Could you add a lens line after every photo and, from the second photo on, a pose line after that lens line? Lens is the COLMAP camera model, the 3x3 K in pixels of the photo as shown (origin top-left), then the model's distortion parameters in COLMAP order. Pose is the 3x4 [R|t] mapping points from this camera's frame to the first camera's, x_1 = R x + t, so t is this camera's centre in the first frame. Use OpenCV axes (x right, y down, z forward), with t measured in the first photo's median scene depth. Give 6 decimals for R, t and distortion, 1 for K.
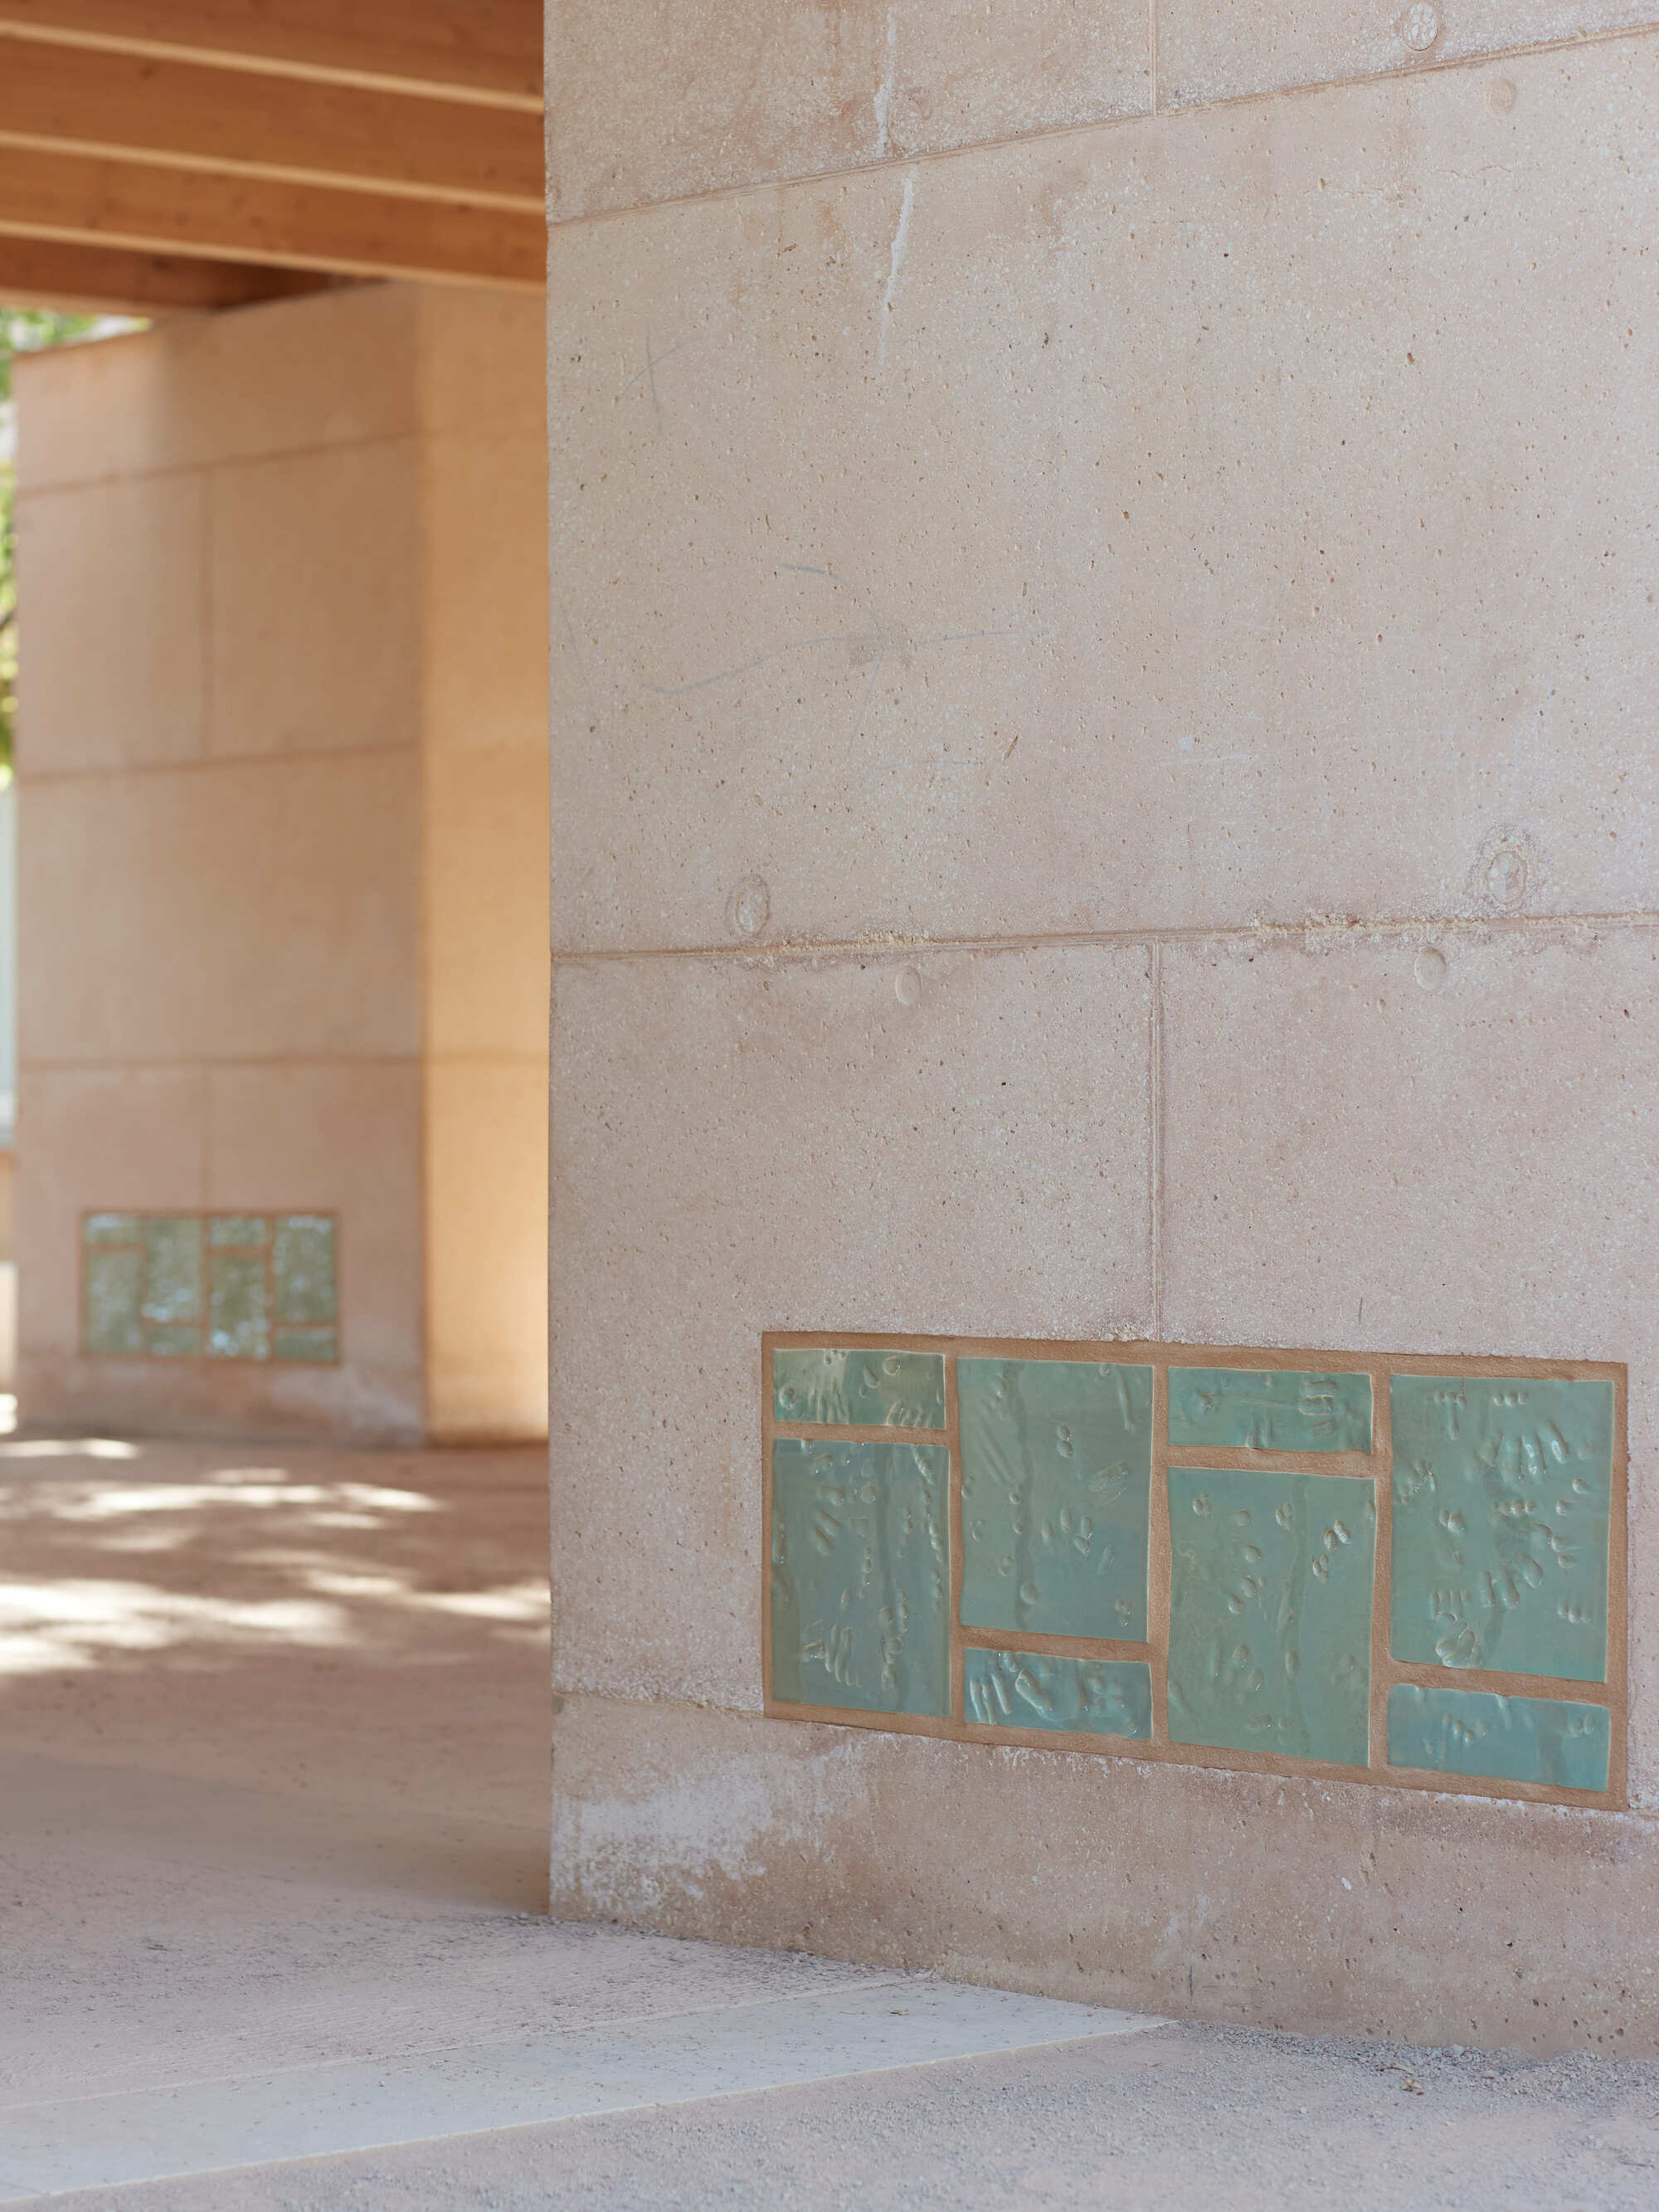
lens RADIAL K [[5661.3, 0, 829.5], [0, 5661.3, 1106.0], [0, 0, 1]] dist [-0.069113, -0.392337]
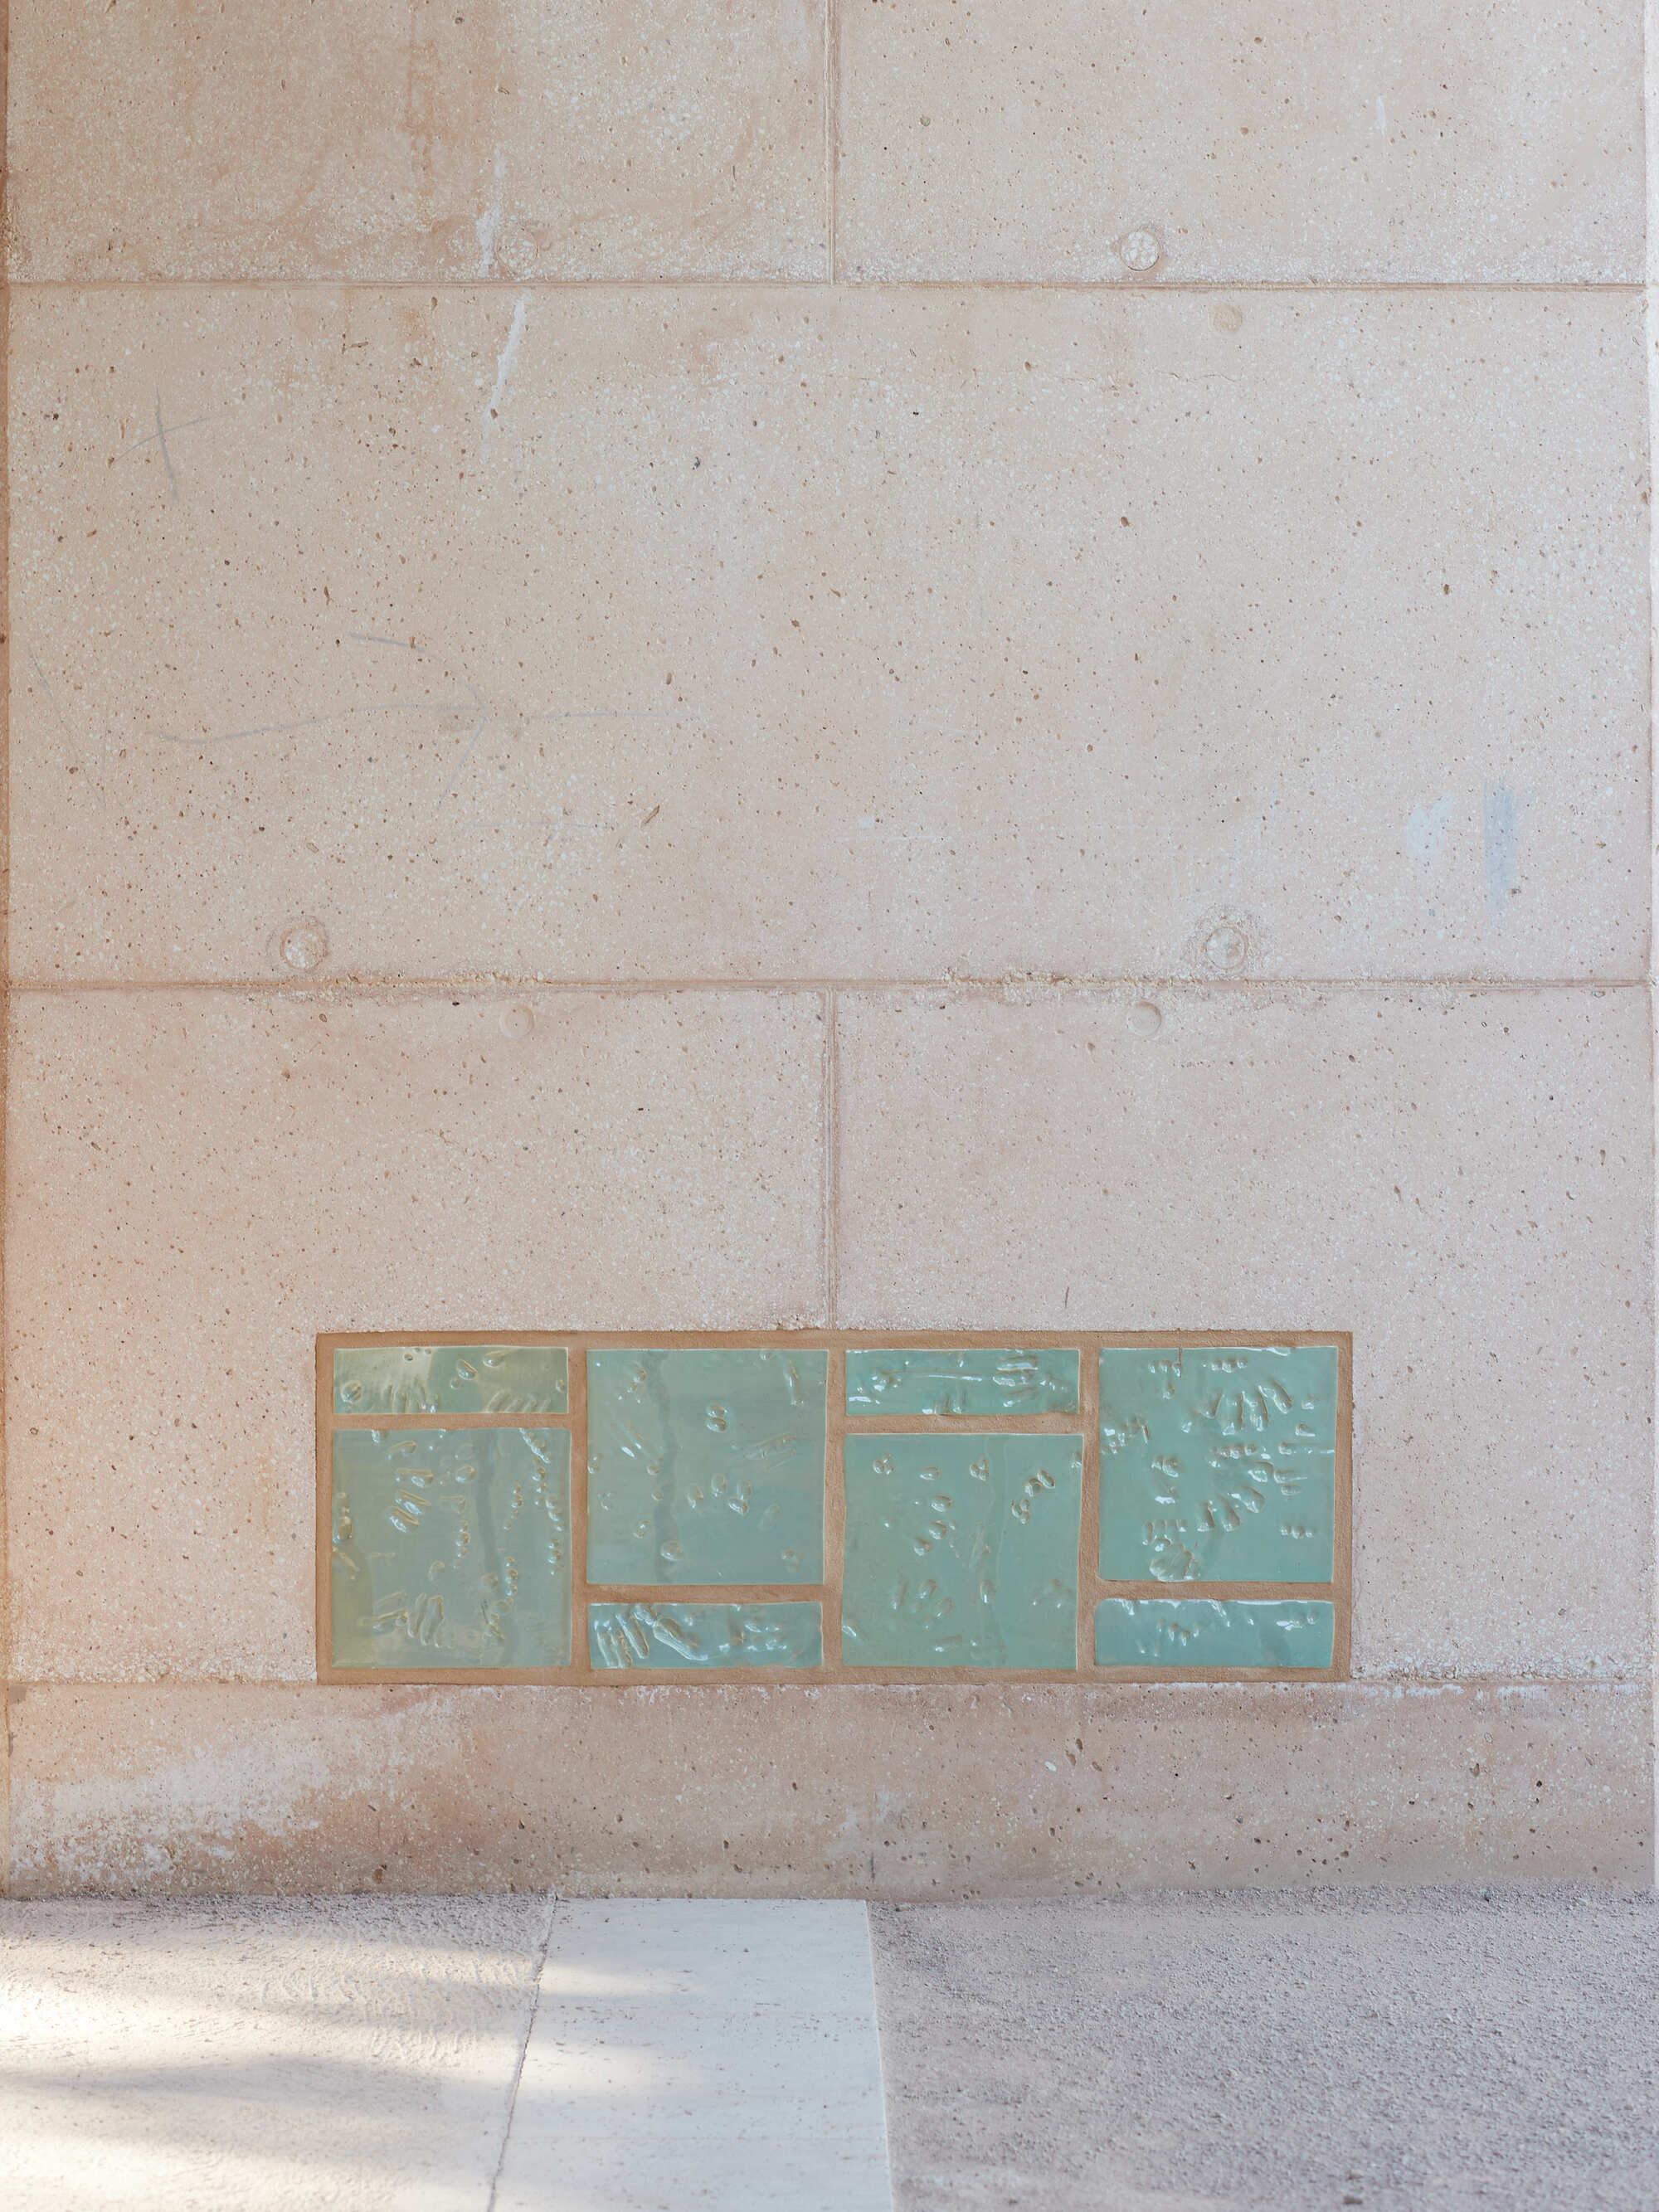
lens RADIAL K [[5662.4, 0, 829.5], [0, 5662.4, 1106.0], [0, 0, 1]] dist [-0.069113, -0.392337]
pose [[0.680759, -0.019535, 0.732247, -0.799180], [-0.002340, 0.999581, 0.028842, -0.038579], [-0.732503, -0.021348, 0.680429, 0.197504]]
